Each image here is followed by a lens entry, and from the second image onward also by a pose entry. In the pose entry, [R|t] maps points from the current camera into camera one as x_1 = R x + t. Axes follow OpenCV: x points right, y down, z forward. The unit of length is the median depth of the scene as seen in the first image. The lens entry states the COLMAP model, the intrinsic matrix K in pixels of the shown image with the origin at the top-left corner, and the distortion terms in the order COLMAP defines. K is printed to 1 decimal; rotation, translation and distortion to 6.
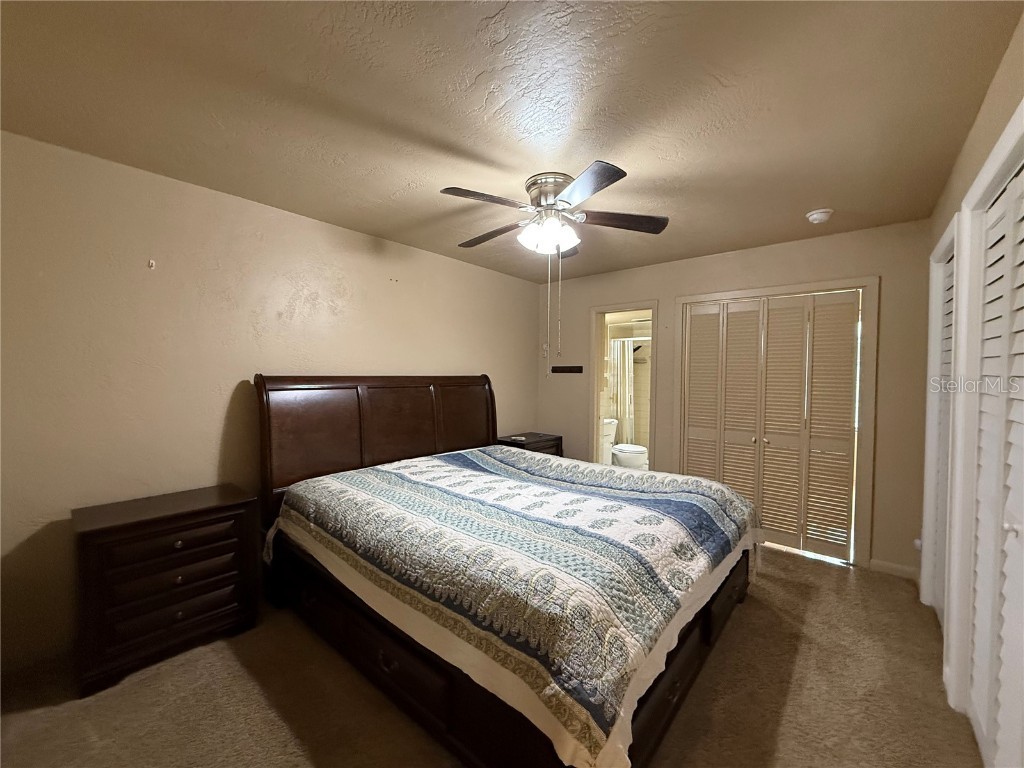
lens RADIAL K [[406.8, 0, 512.9], [0, 406.8, 384.9], [0, 0, 1]] dist [-0.000779, 0.000211]
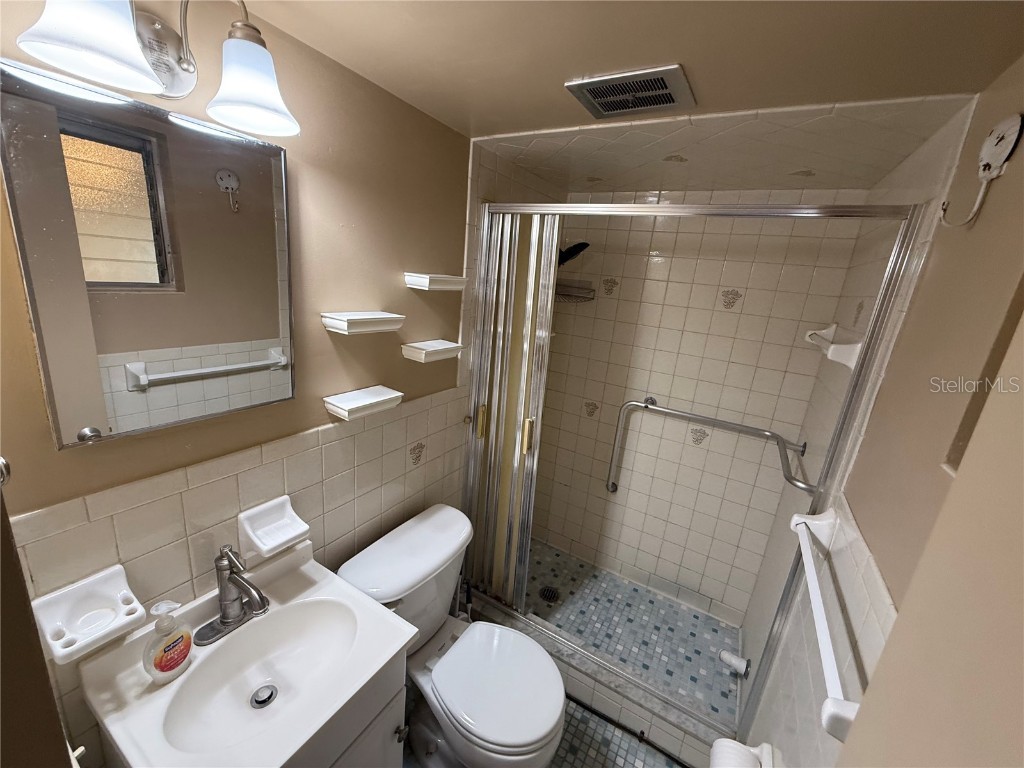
lens RADIAL K [[406.8, 0, 511.5], [0, 406.8, 383.6], [0, 0, 1]] dist [-0.000779, 0.000211]
pose [[0.982193, 0.040102, 0.183543, 0.217673], [-0.082752, 0.969422, 0.231024, -0.062218], [-0.168666, -0.242099, 0.955479, 0.723357]]
